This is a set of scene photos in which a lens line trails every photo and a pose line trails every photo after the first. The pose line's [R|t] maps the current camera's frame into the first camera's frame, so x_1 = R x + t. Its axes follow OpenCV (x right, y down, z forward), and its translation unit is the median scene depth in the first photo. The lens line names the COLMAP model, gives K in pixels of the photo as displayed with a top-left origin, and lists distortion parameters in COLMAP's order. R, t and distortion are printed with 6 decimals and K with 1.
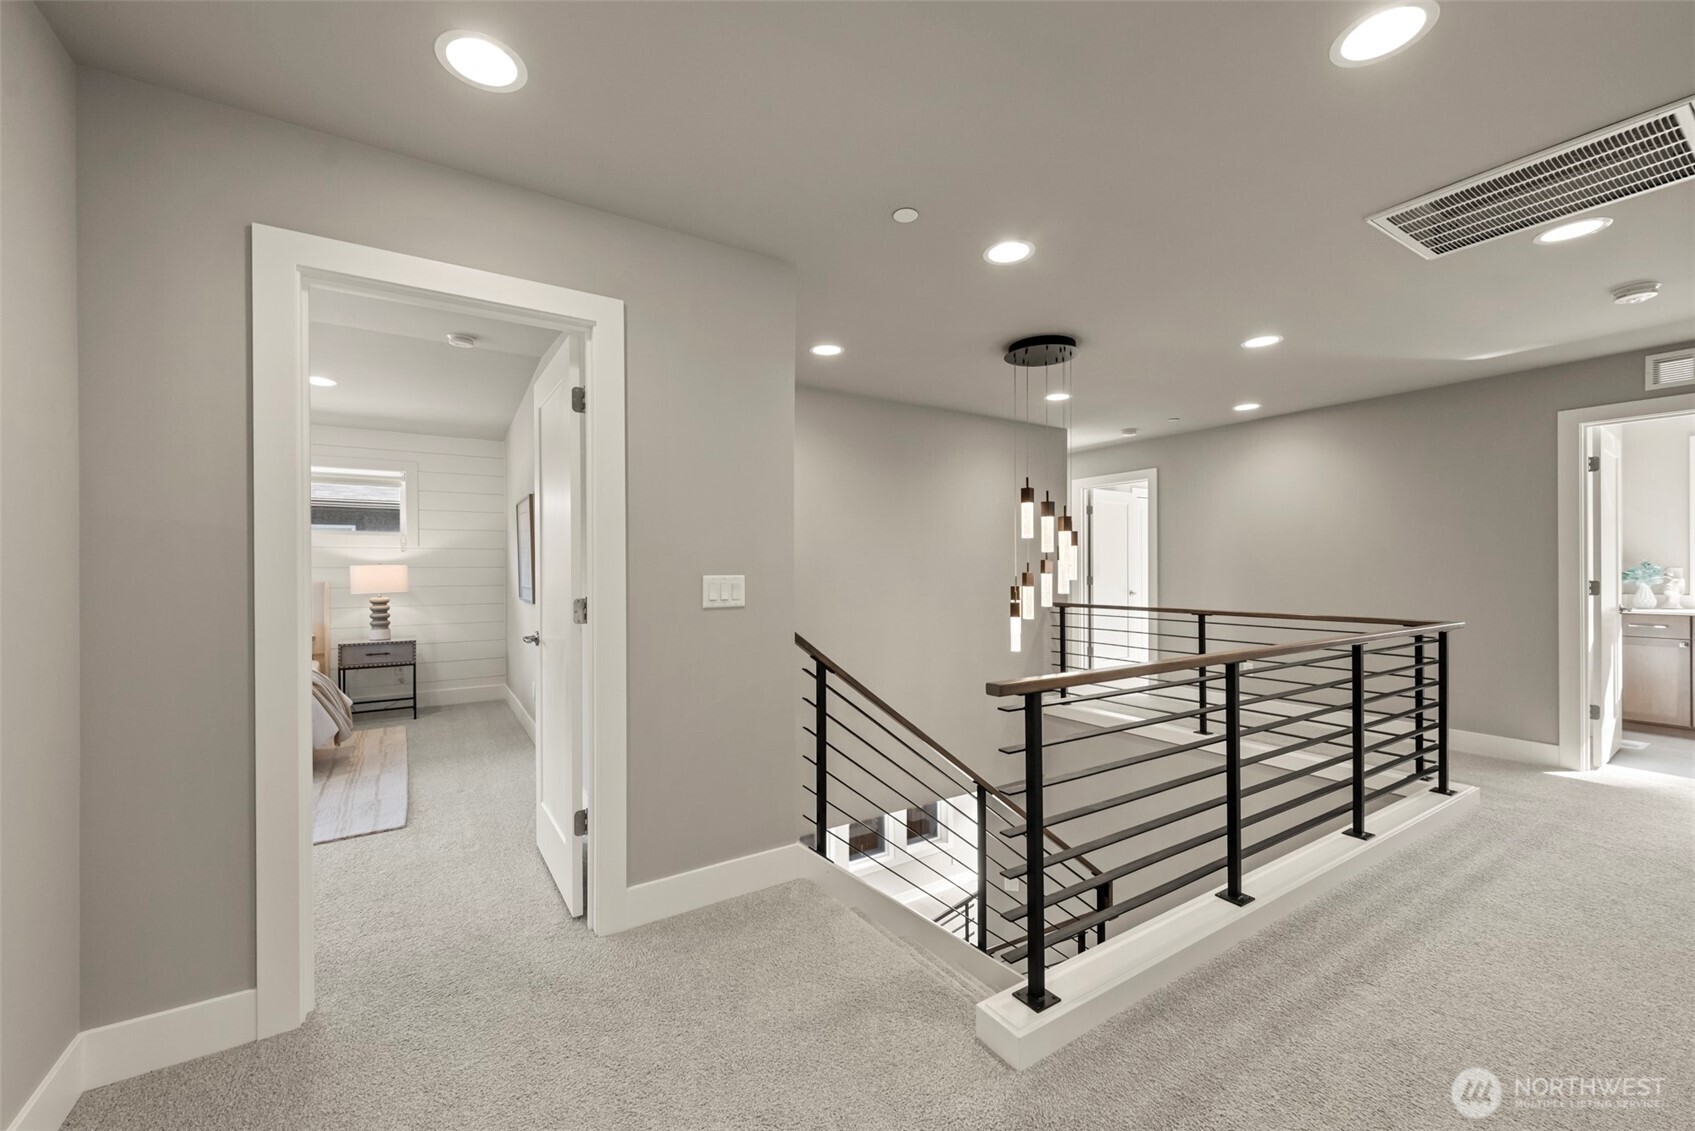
lens RADIAL K [[668.4, 0, 848.1], [0, 668.4, 569.0], [0, 0, 1]] dist [0.000163, -0.000280]
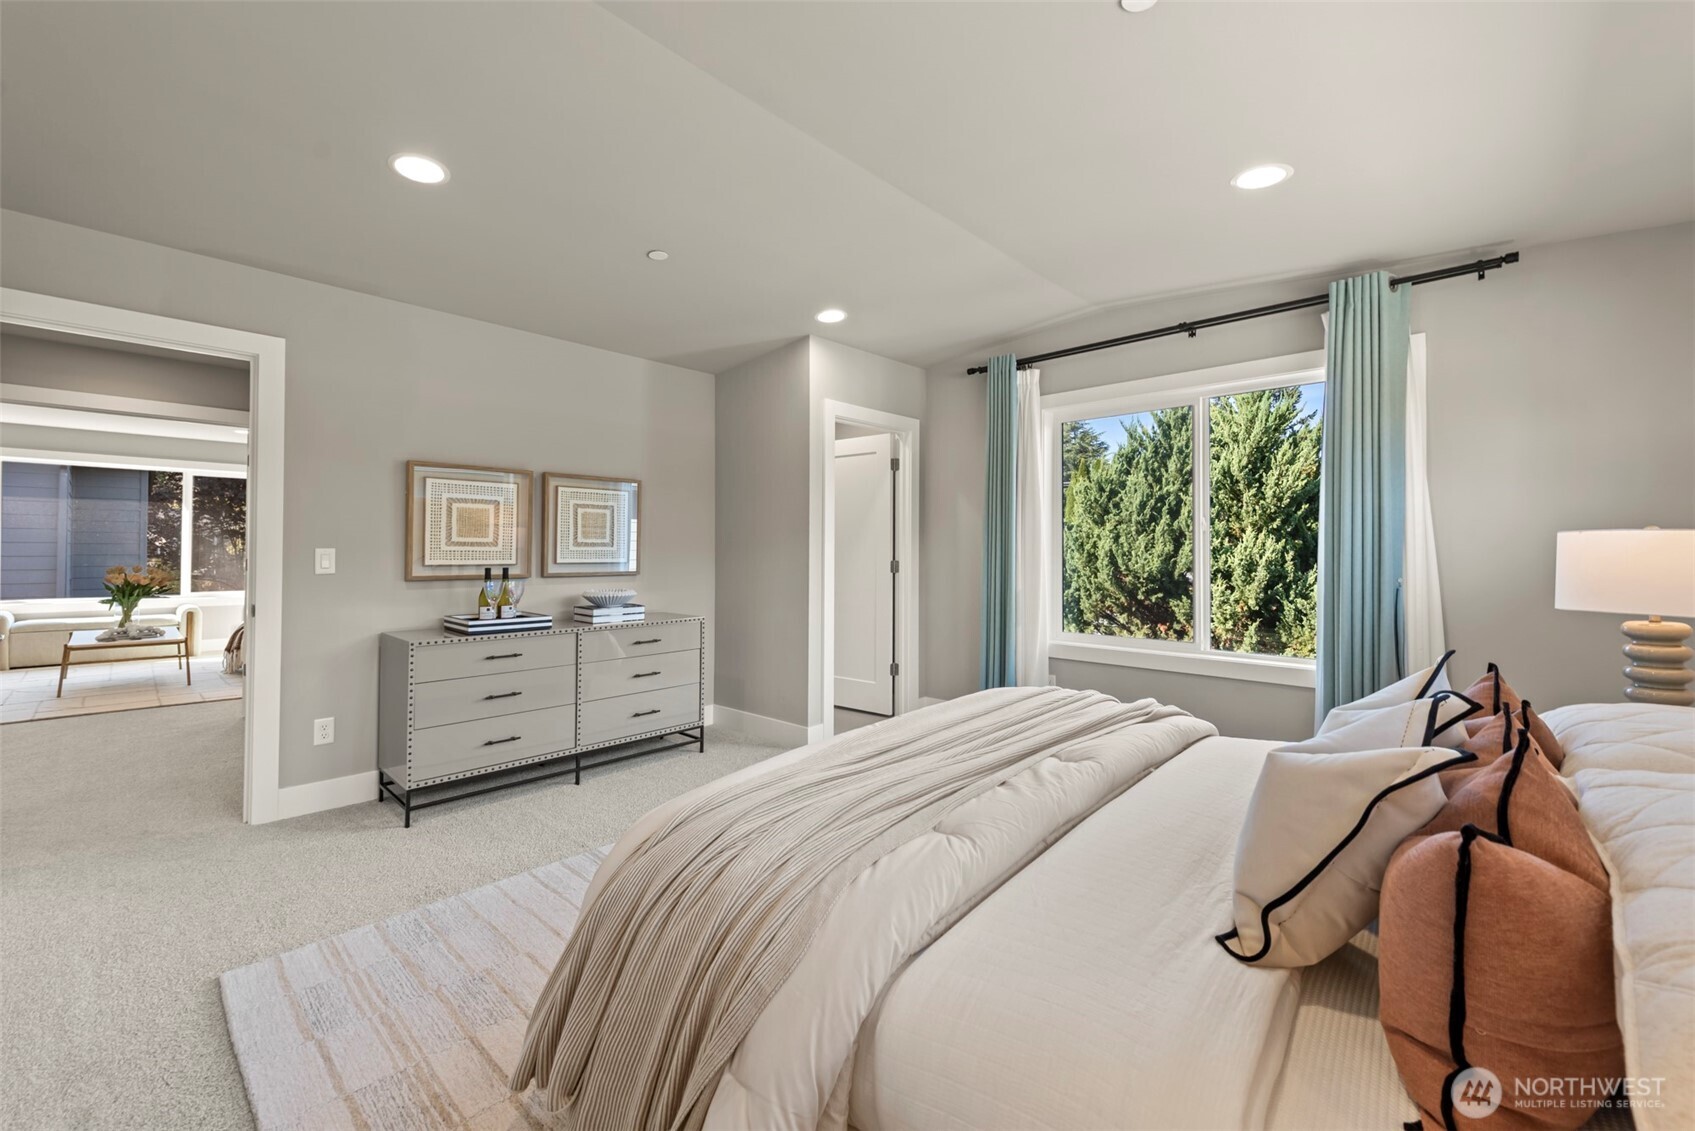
lens RADIAL K [[668.4, 0, 839.7], [0, 668.4, 554.9], [0, 0, 1]] dist [0.000163, -0.000280]
pose [[-0.966899, -0.000836, -0.255157, -0.589311], [-0.001887, 0.999991, 0.003873, 0.008680], [0.255152, 0.004226, -0.966892, 0.965020]]
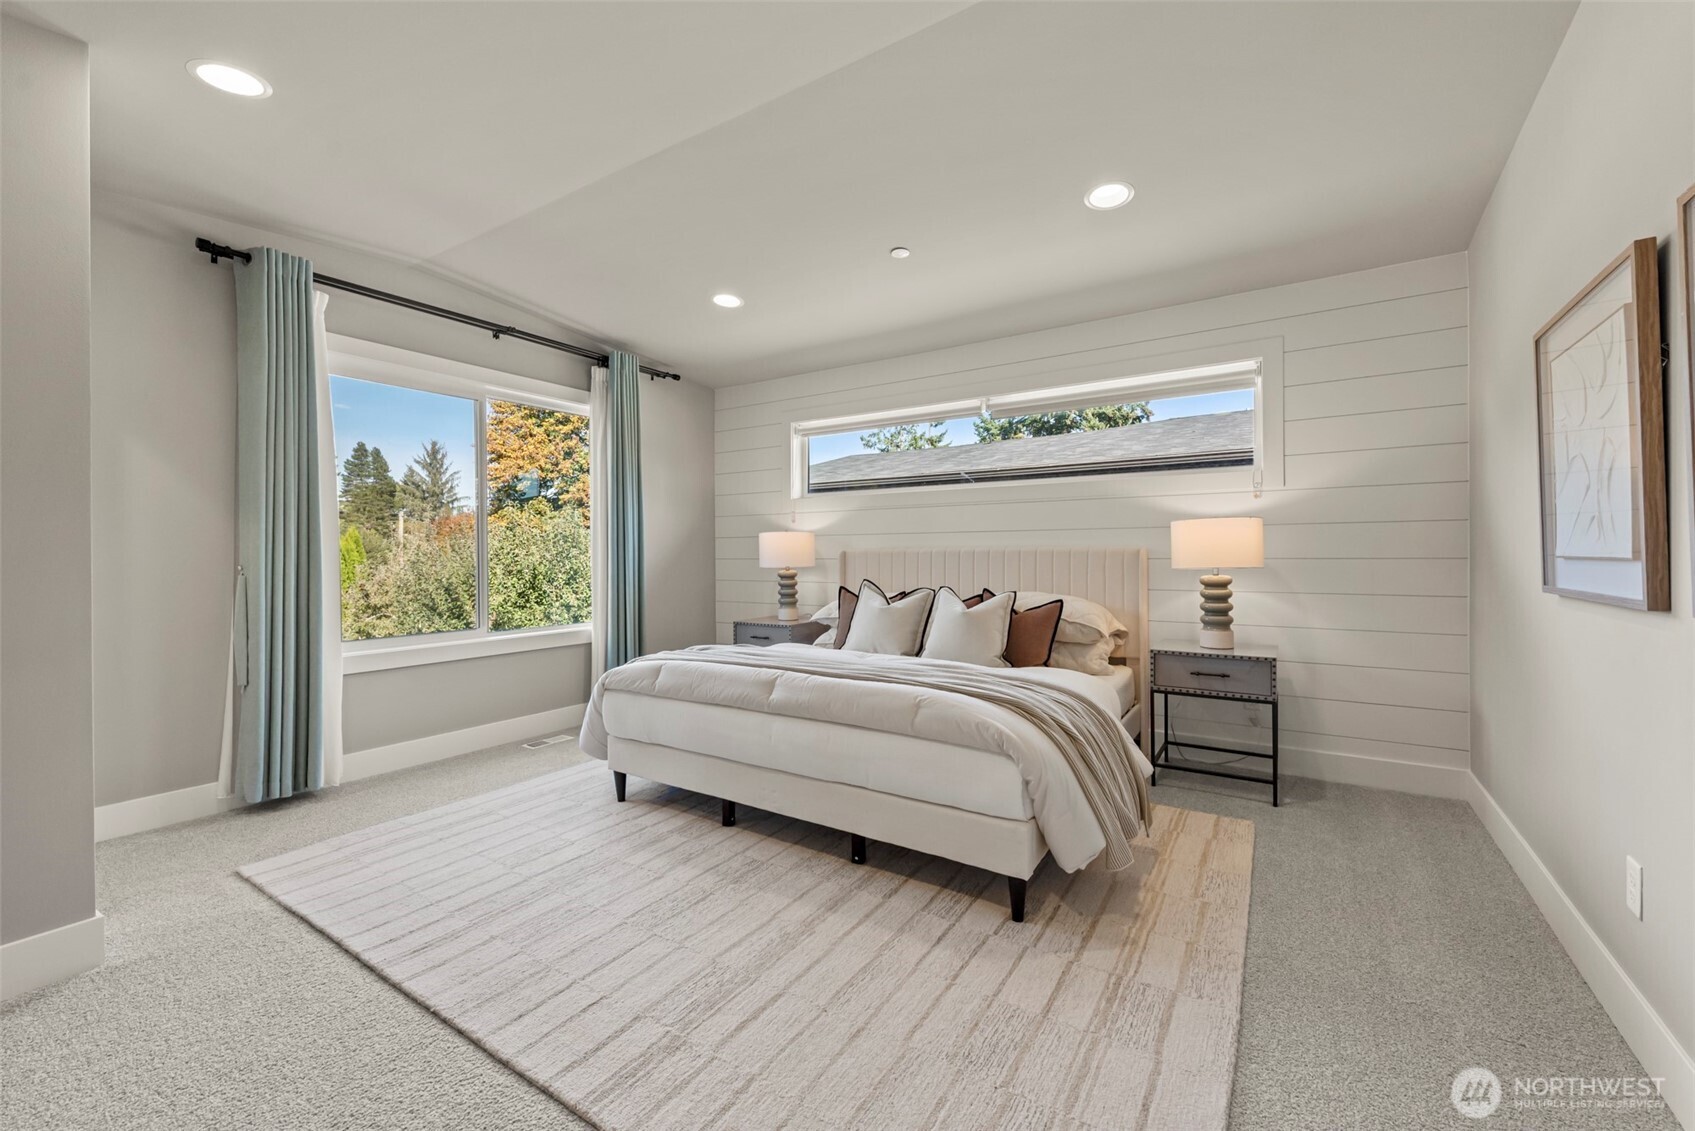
lens RADIAL K [[711.6, 0, 833.2], [0, 711.6, 558.5], [0, 0, 1]] dist [0.012423, -0.001763]
pose [[0.409583, 0.003555, -0.912266, -0.271270], [0.003343, 0.999980, 0.005397, 0.023337], [0.912267, -0.005260, 0.409563, 0.443256]]
